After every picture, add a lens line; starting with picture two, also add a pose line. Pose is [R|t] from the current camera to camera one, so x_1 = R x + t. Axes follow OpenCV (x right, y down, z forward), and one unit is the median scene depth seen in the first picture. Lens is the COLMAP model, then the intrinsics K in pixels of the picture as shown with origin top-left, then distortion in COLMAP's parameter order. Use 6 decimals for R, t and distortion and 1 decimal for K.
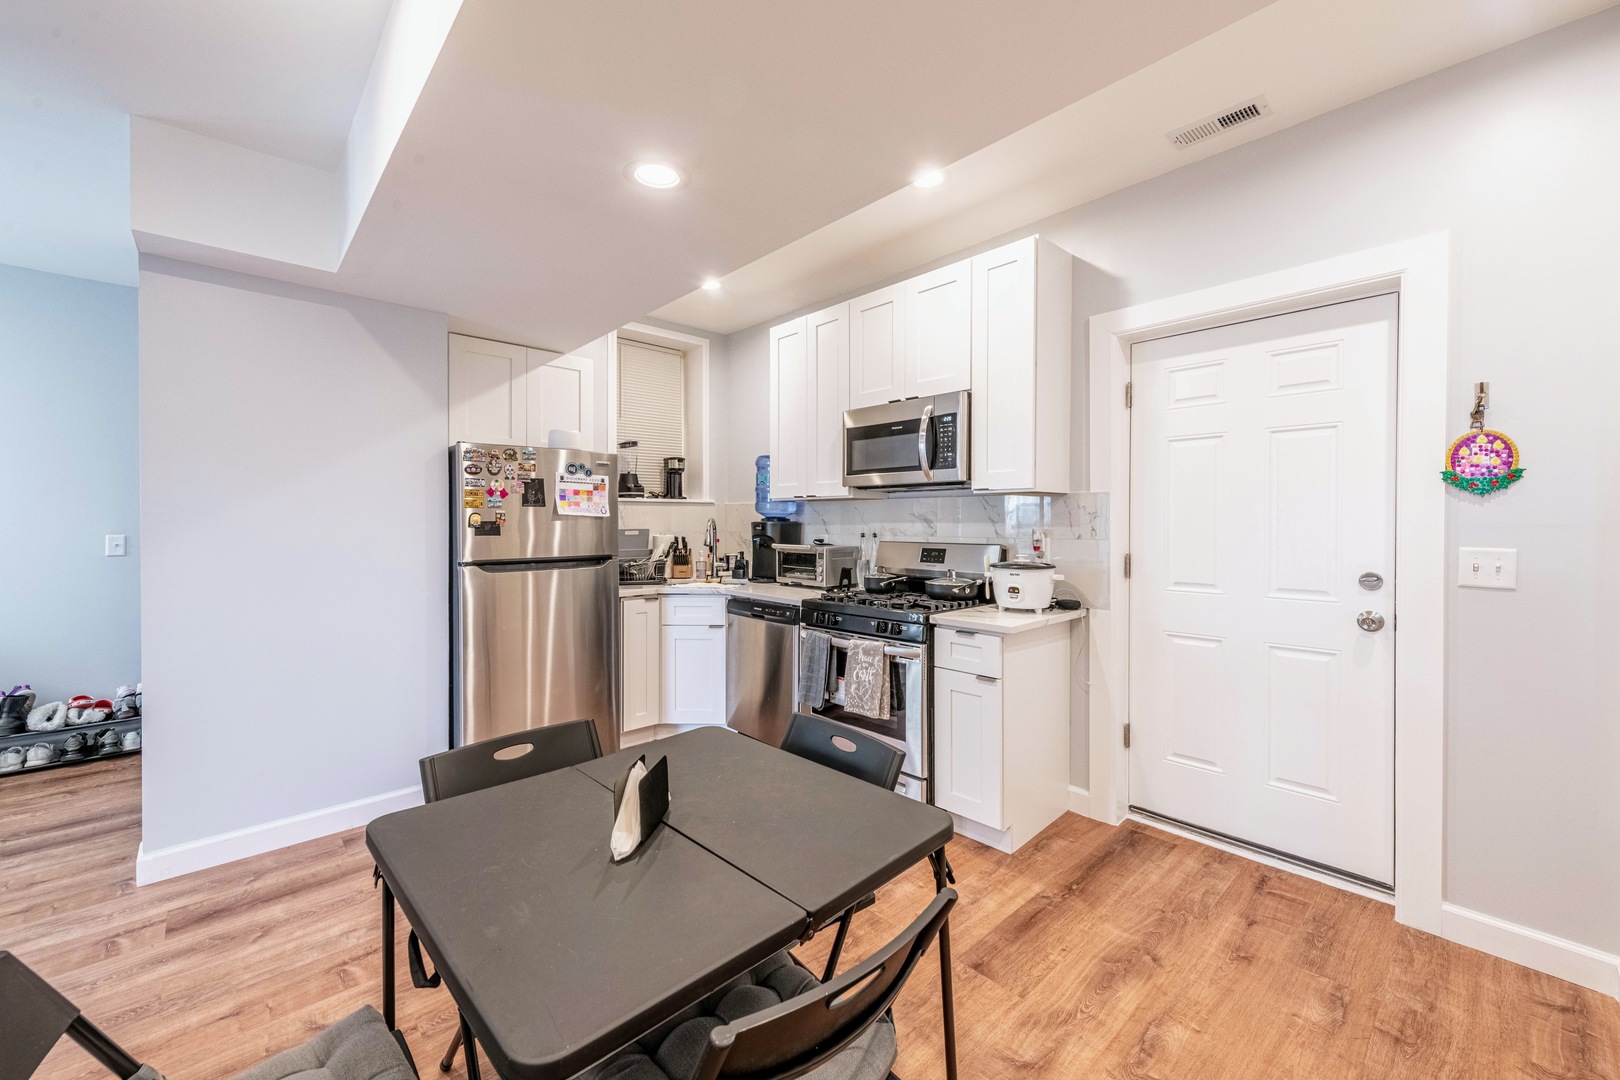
lens RADIAL K [[650.0, 0, 838.2], [0, 650.0, 536.0], [0, 0, 1]] dist [0.000389, -0.000049]
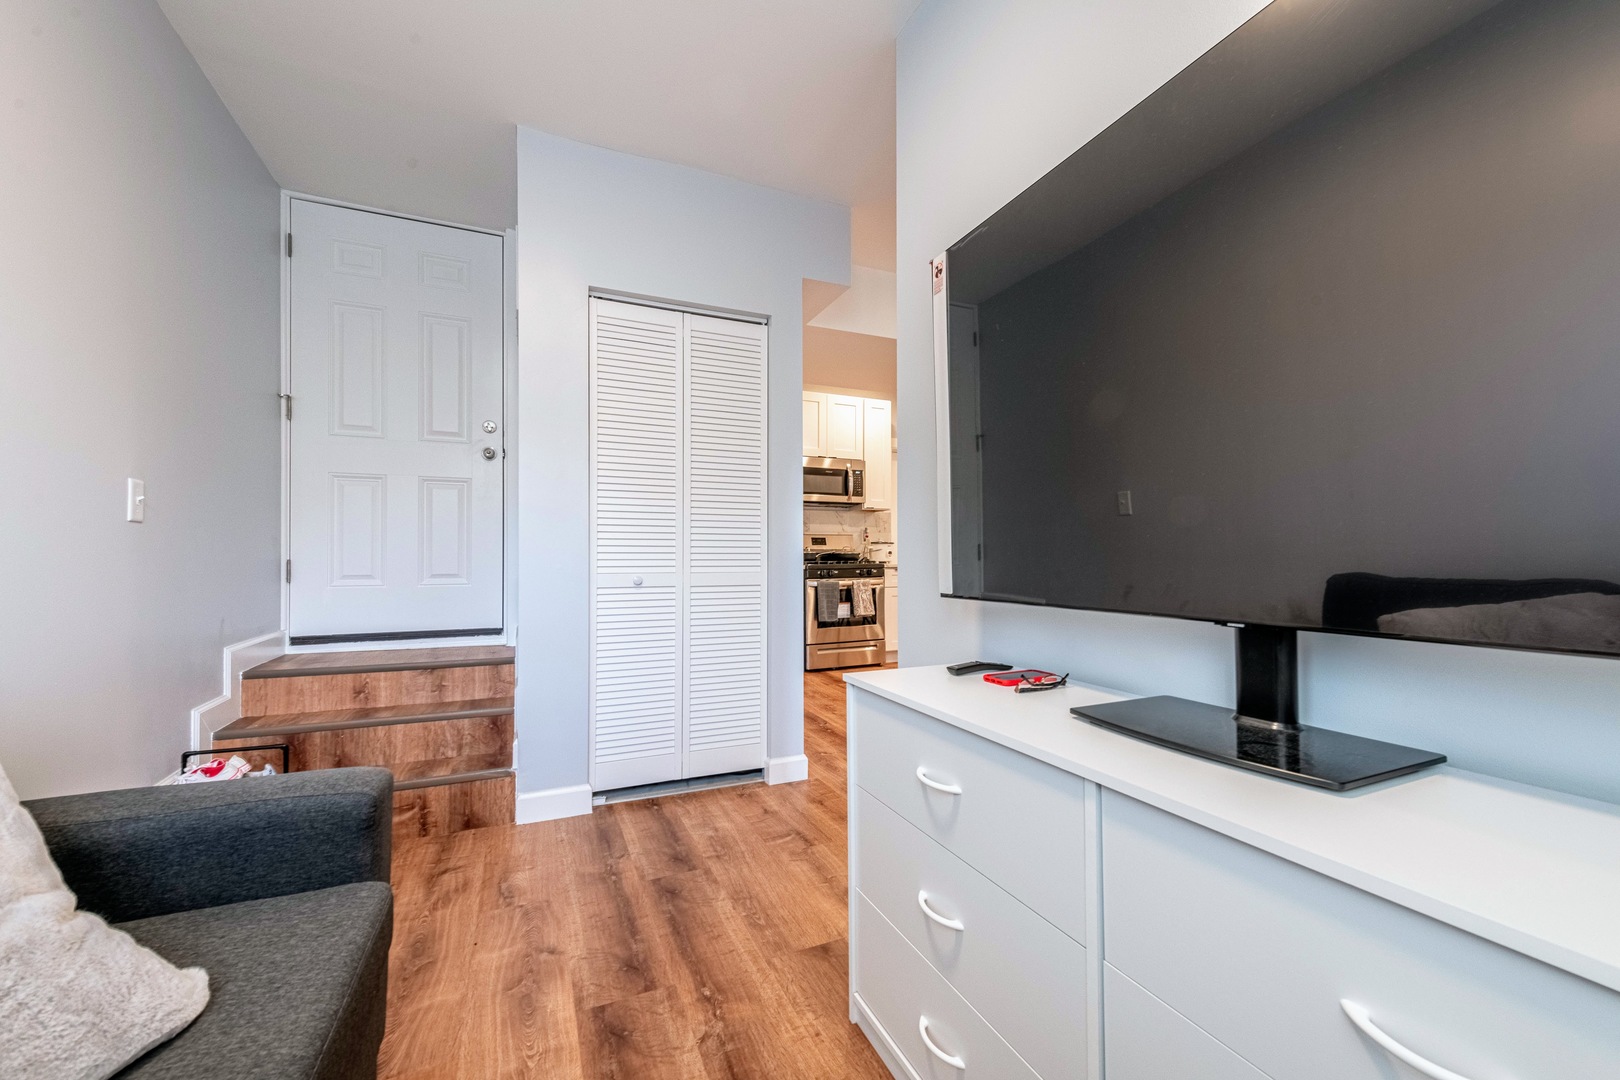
lens RADIAL K [[650.0, 0, 838.2], [0, 650.0, 536.0], [0, 0, 1]] dist [0.000389, -0.000049]
pose [[0.311175, 0.025081, 0.950022, -1.847905], [0.027385, 0.999000, -0.035344, 0.094381], [-0.949958, 0.037014, 0.310176, 0.436216]]
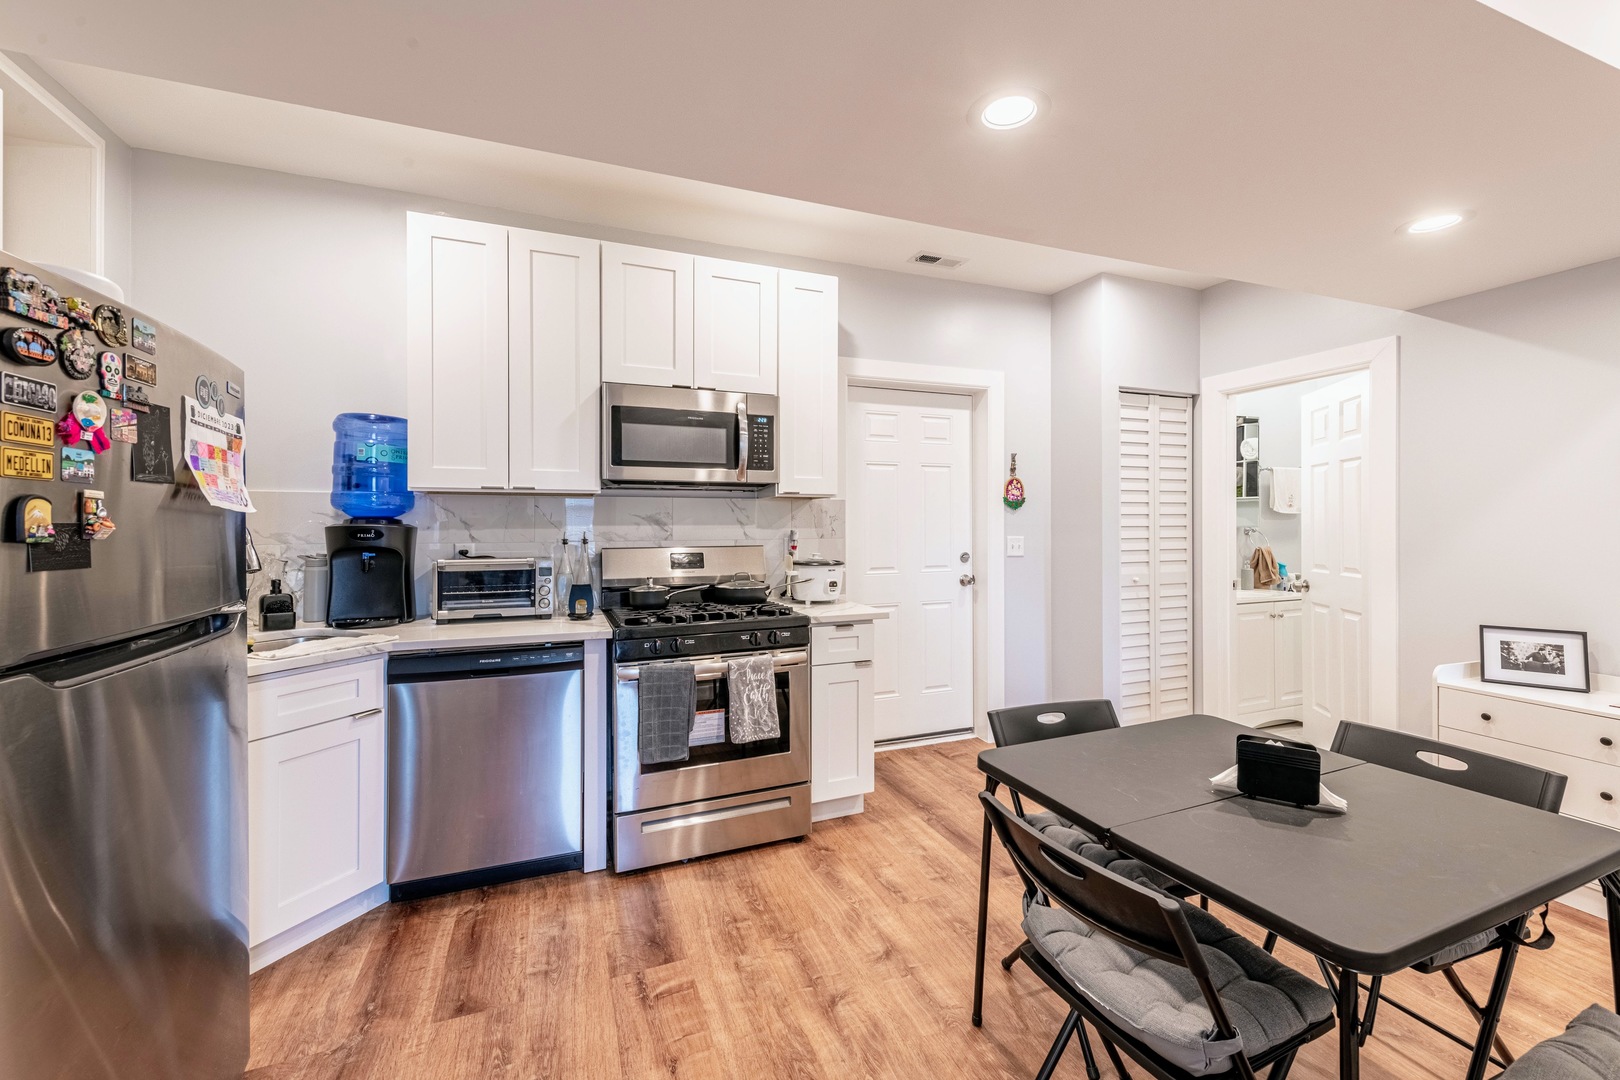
lens RADIAL K [[632.4, 0, 813.1], [0, 632.4, 527.3], [0, 0, 1]] dist [0.001144, 0.000038]
pose [[0.370759, -0.006592, 0.928706, -0.717449], [0.022094, 0.999754, -0.001724, -0.013521], [-0.928466, 0.021158, 0.370813, 0.585309]]
